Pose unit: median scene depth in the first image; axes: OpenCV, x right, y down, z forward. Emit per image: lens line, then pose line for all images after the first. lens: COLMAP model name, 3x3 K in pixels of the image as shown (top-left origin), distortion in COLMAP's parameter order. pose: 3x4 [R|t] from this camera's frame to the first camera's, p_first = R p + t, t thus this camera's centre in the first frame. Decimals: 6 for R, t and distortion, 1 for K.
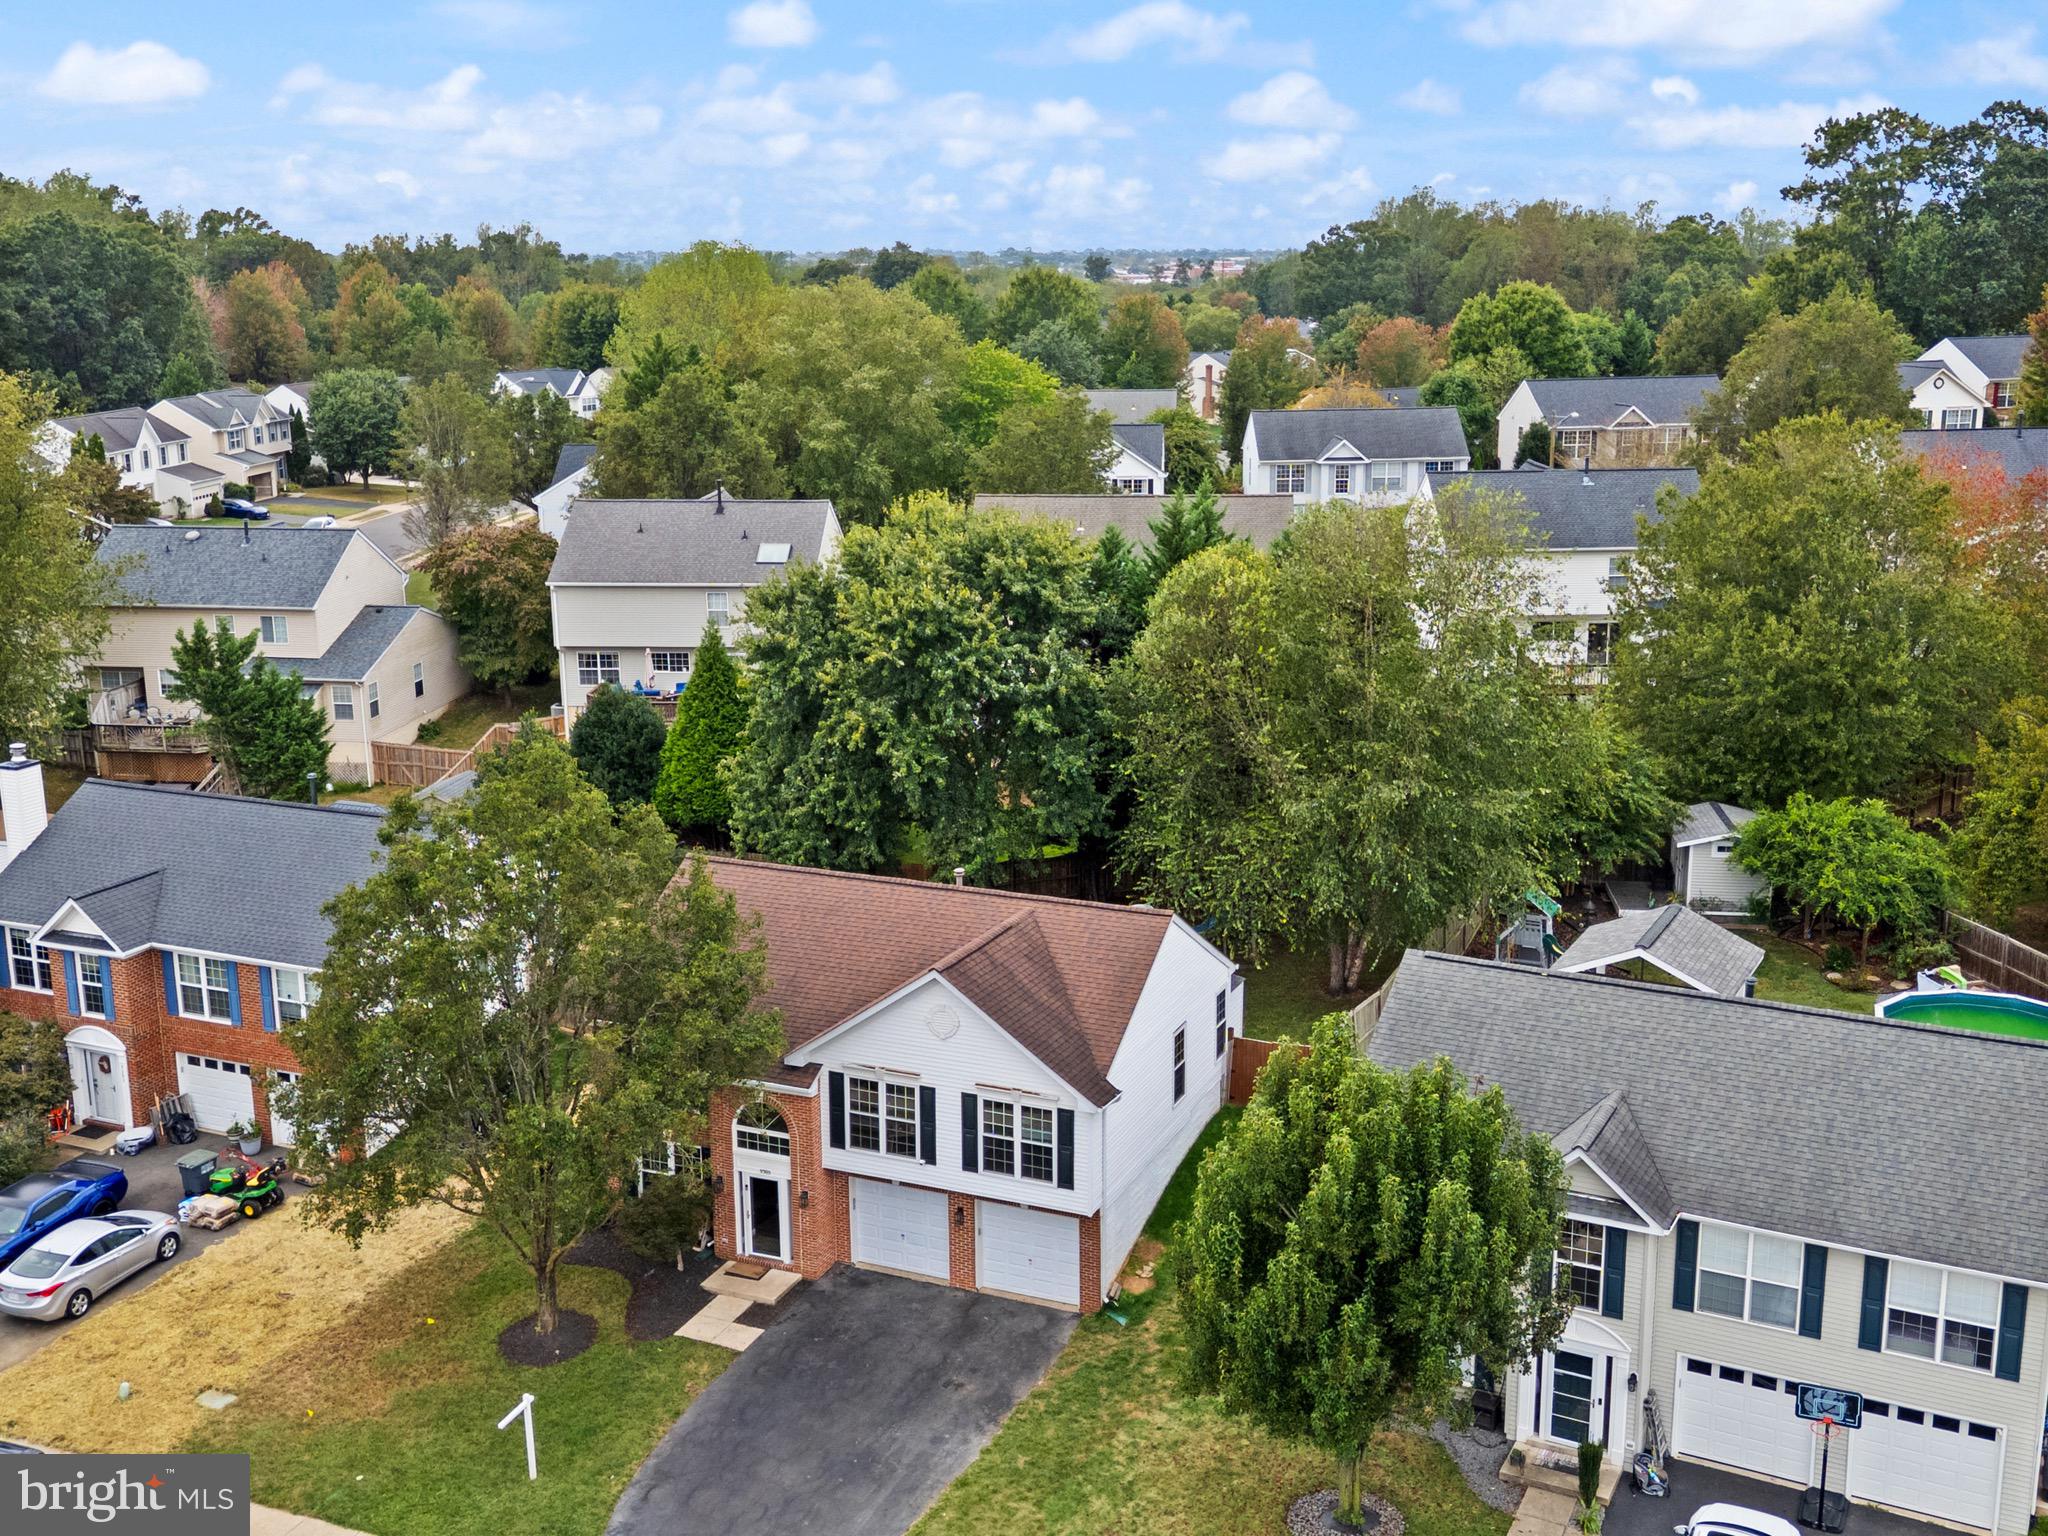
lens RADIAL K [[2290.6, 0, 1024.0], [0, 2290.6, 768.0], [0, 0, 1]] dist [0.166438, -0.238883]
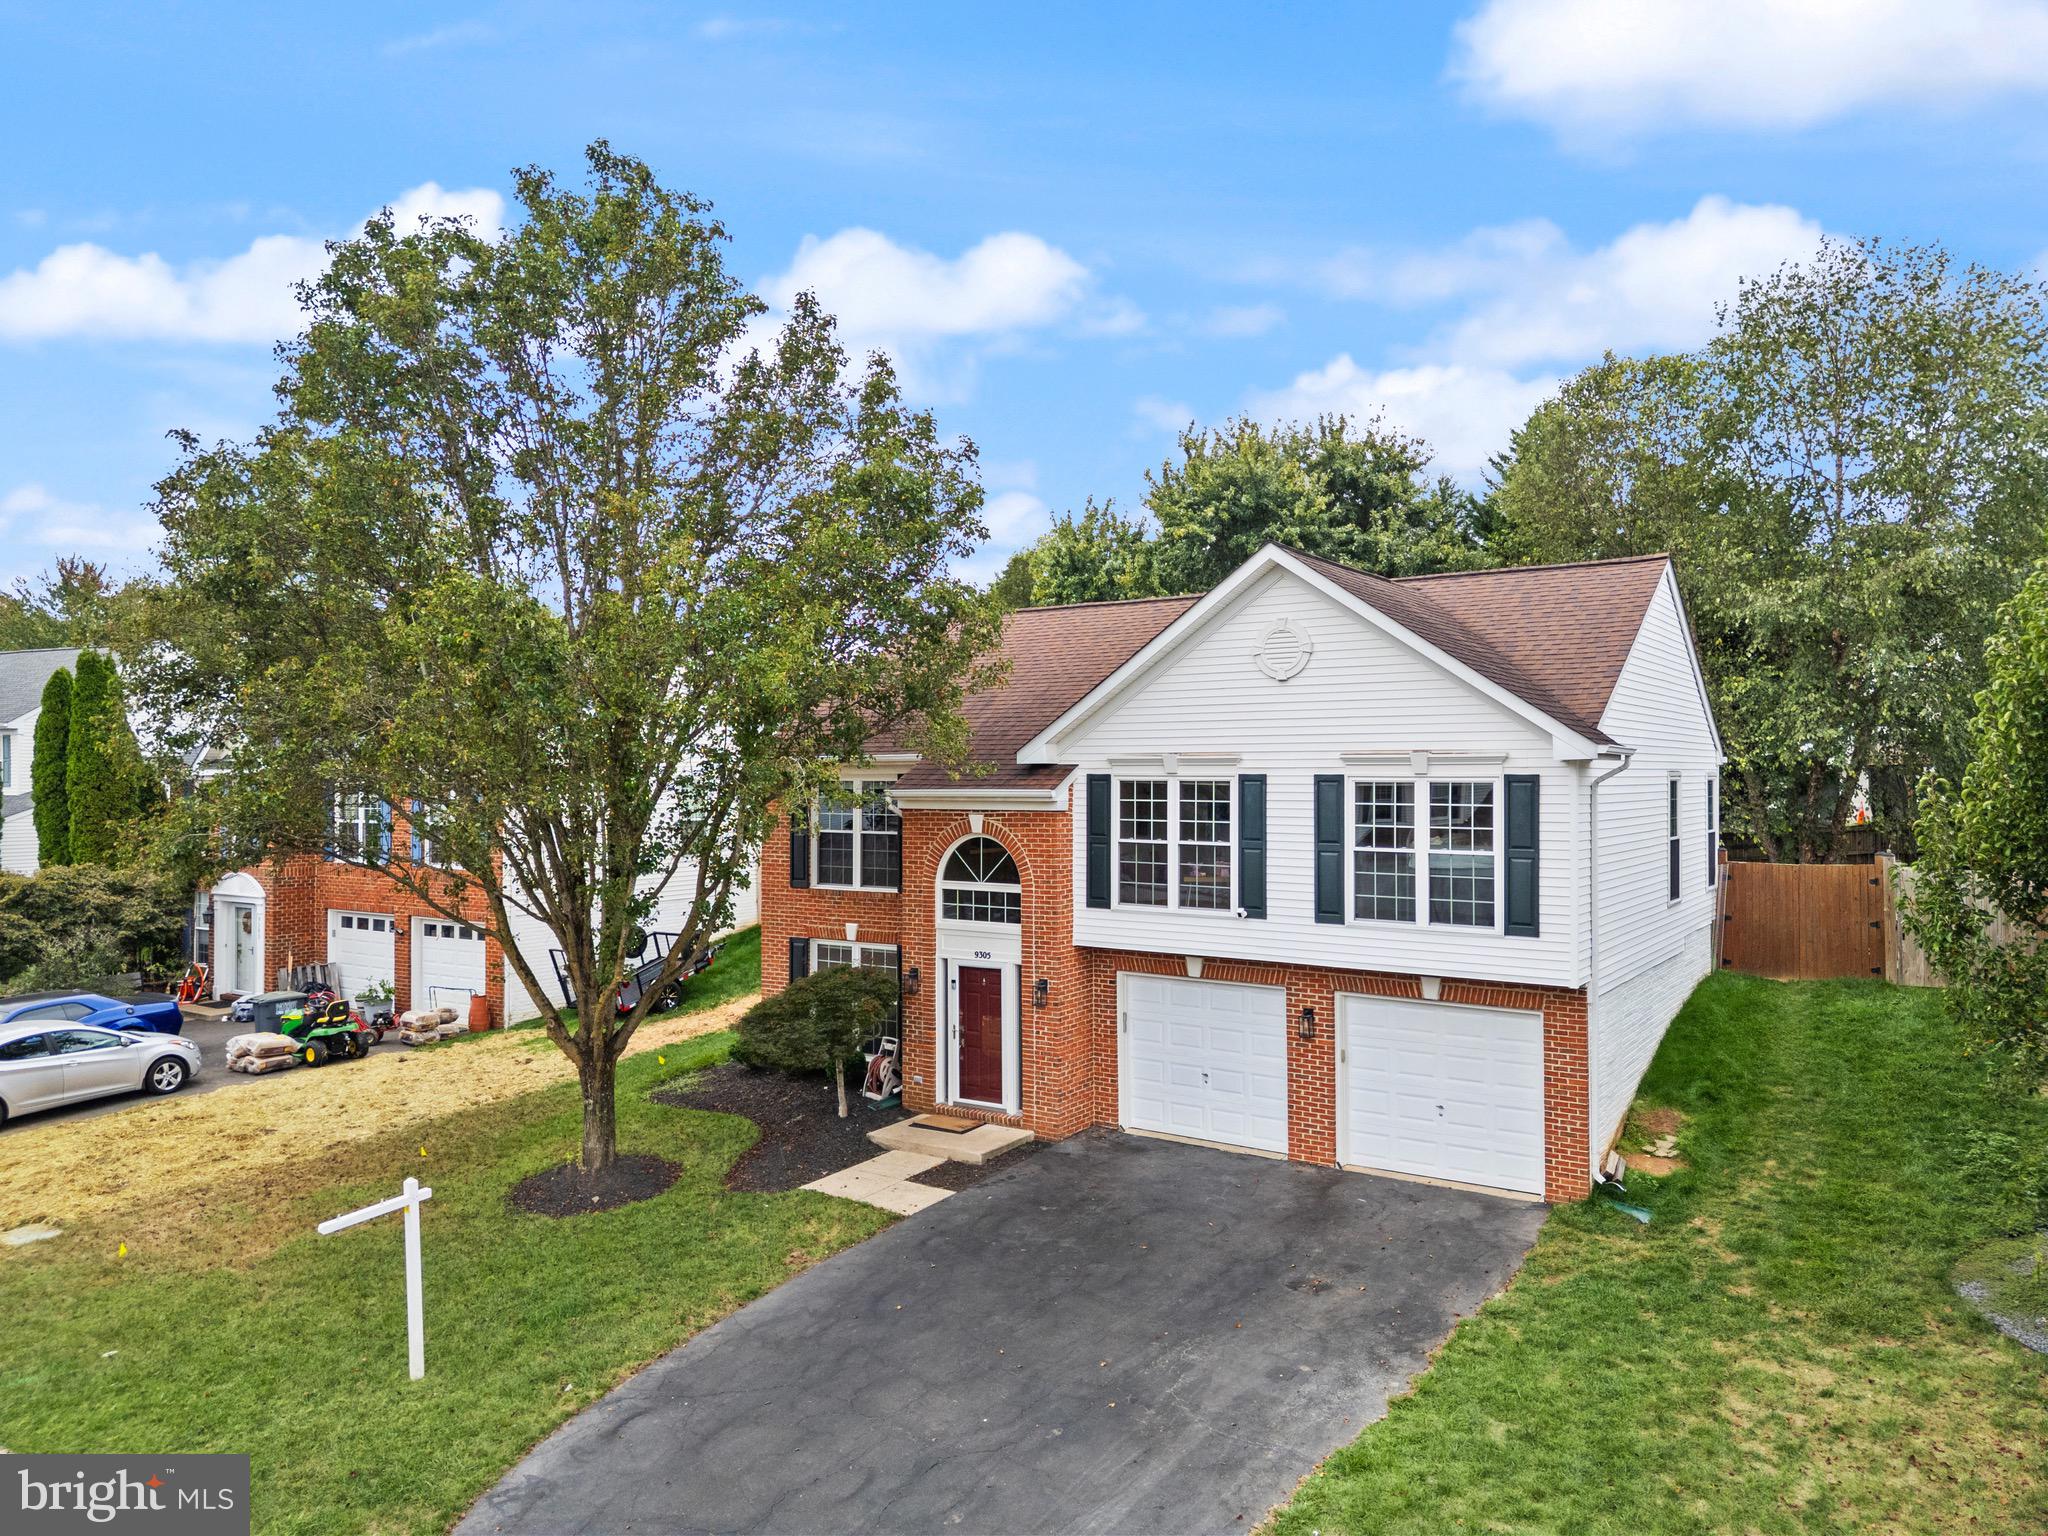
lens RADIAL K [[1453.7, 0, 1024.0], [0, 1453.7, 768.0], [0, 0, 1]] dist [0.104964, -0.107987]
pose [[0.984494, 0.005004, -0.175347, -0.033792], [-0.048327, 0.968648, -0.243693, 0.225848], [0.168630, 0.248388, 0.953869, 0.630532]]
